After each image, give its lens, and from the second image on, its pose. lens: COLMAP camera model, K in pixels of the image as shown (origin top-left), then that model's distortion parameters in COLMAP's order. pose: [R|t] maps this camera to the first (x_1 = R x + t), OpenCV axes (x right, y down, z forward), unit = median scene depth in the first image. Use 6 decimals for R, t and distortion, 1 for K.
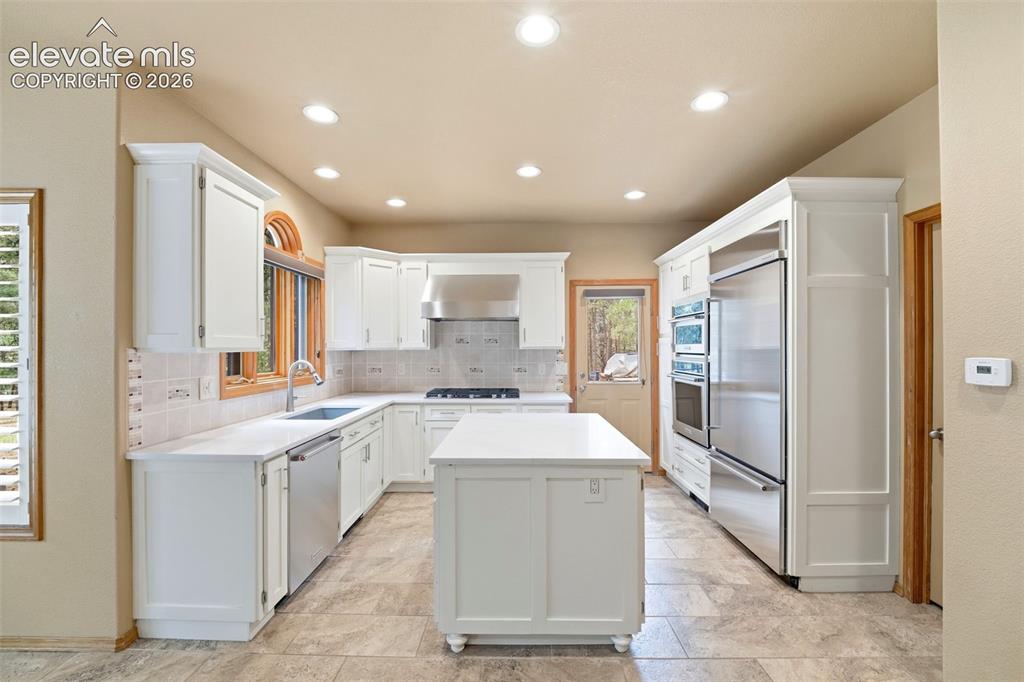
lens RADIAL K [[424.2, 0, 509.9], [0, 424.2, 346.8], [0, 0, 1]] dist [-0.006021, -0.006403]
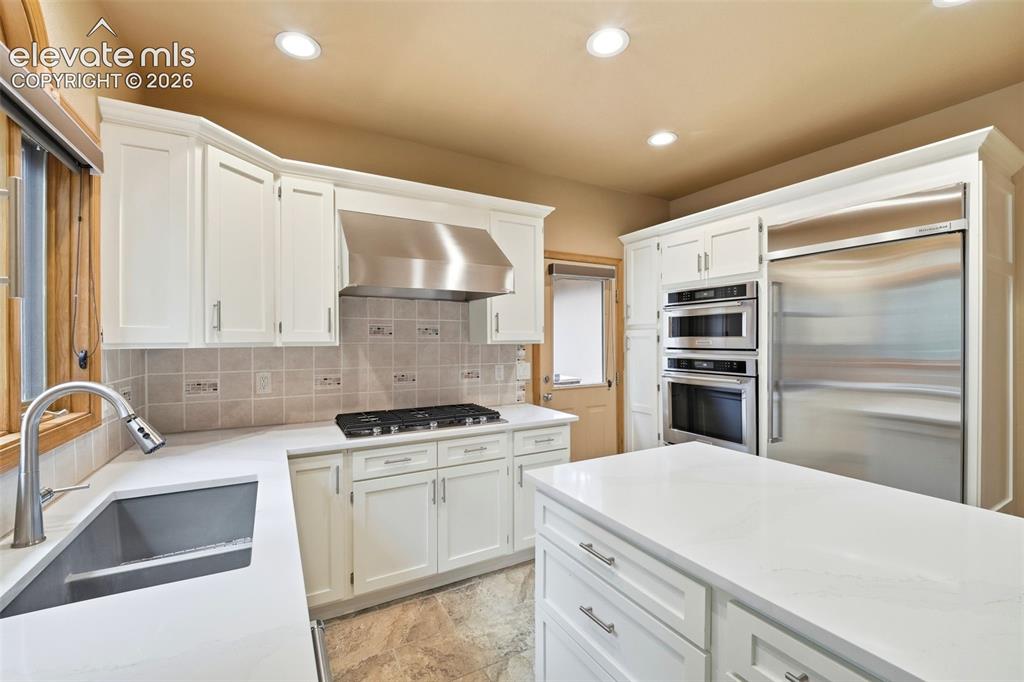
lens RADIAL K [[424.2, 0, 510.6], [0, 424.2, 342.6], [0, 0, 1]] dist [-0.006021, -0.006403]
pose [[0.863254, -0.003658, 0.504757, -0.308183], [0.000419, 0.999979, 0.006530, -0.001288], [-0.504770, -0.005426, 0.863237, 0.465284]]
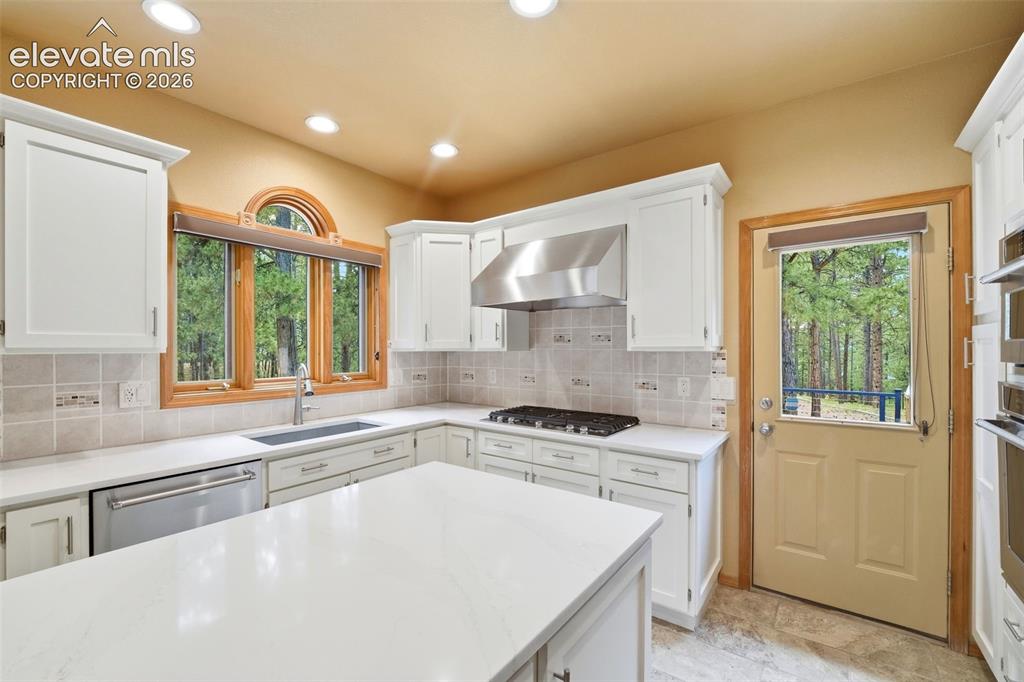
lens RADIAL K [[424.2, 0, 511.6], [0, 424.2, 346.0], [0, 0, 1]] dist [-0.006021, -0.006403]
pose [[0.812583, -0.001031, -0.582844, 0.260458], [-0.000777, 0.999996, -0.002853, 0.000068], [0.582845, 0.002771, 0.812579, 0.479602]]
